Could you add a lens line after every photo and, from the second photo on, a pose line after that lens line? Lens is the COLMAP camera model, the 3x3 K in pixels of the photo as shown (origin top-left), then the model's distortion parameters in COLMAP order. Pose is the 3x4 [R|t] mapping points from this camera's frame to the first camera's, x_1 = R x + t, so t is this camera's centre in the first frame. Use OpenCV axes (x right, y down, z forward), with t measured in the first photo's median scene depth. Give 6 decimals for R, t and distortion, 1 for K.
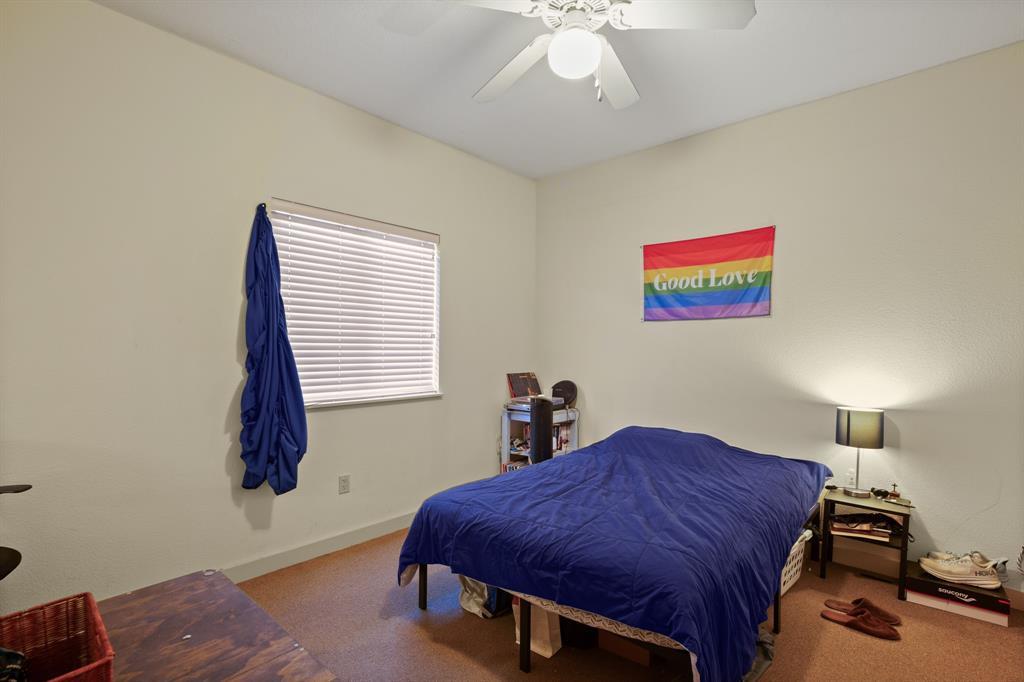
lens RADIAL K [[472.6, 0, 513.7], [0, 472.6, 344.2], [0, 0, 1]] dist [-0.003850, -0.000357]
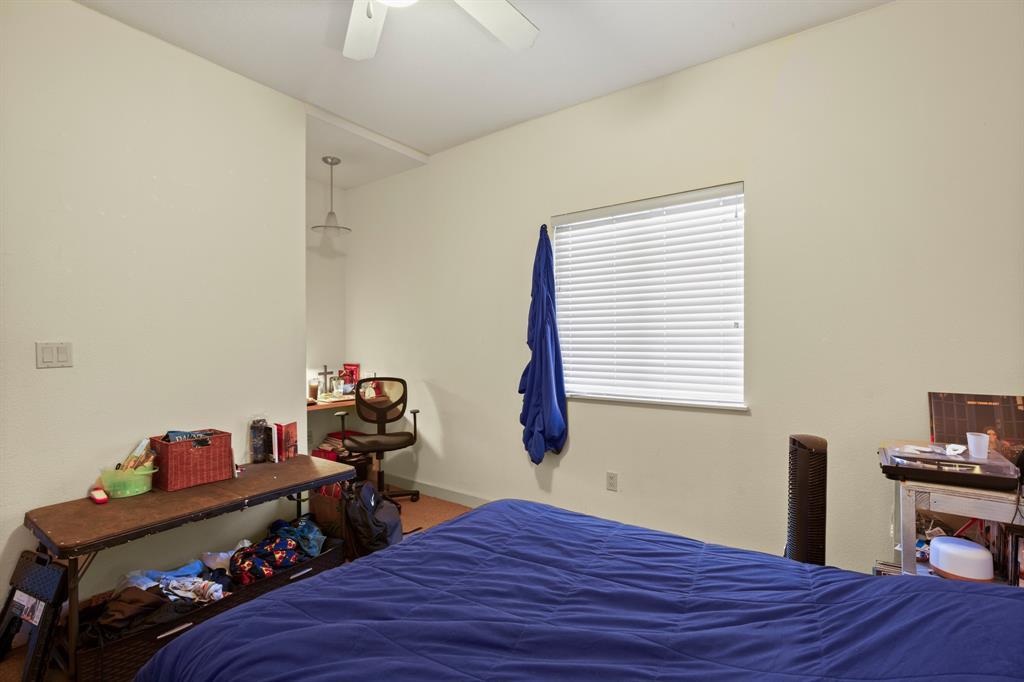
lens RADIAL K [[458.3, 0, 533.7], [0, 458.3, 342.3], [0, 0, 1]] dist [-0.000508, 0.000653]
pose [[0.140133, -0.008951, -0.990092, 0.537592], [0.005162, 0.999952, -0.008310, 0.014656], [0.990119, -0.003946, 0.140172, 0.676010]]
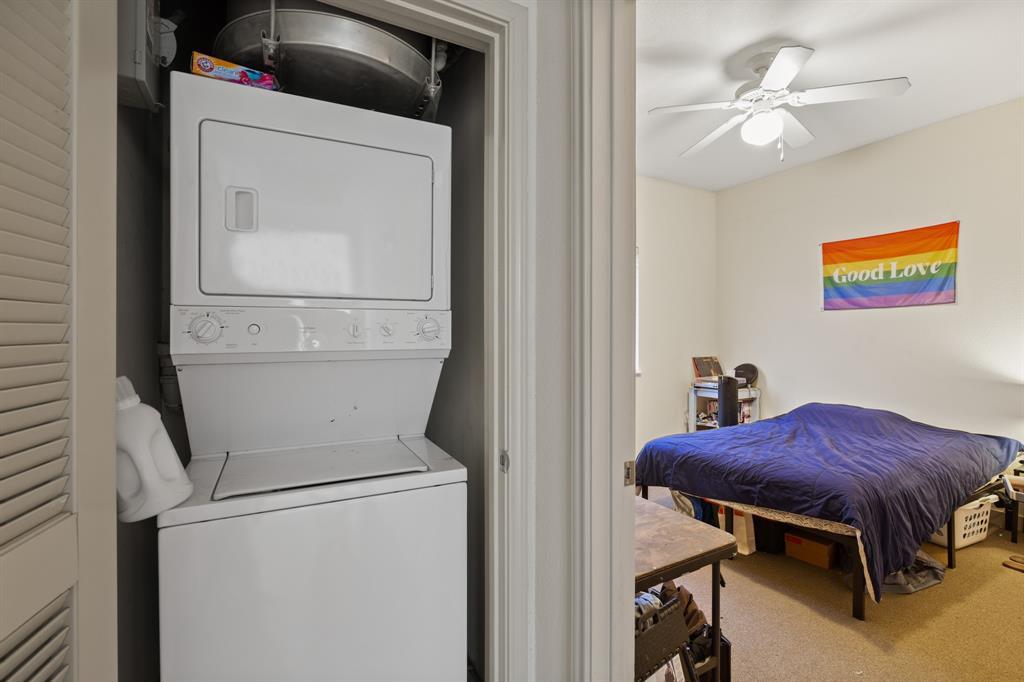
lens RADIAL K [[480.2, 0, 514.2], [0, 480.2, 332.2], [0, 0, 1]] dist [-0.003839, 0.000452]
pose [[0.950913, -0.013512, -0.309165, -0.086629], [0.012648, 0.999909, -0.004797, -0.000441], [0.309201, 0.000651, 0.950996, -0.370847]]
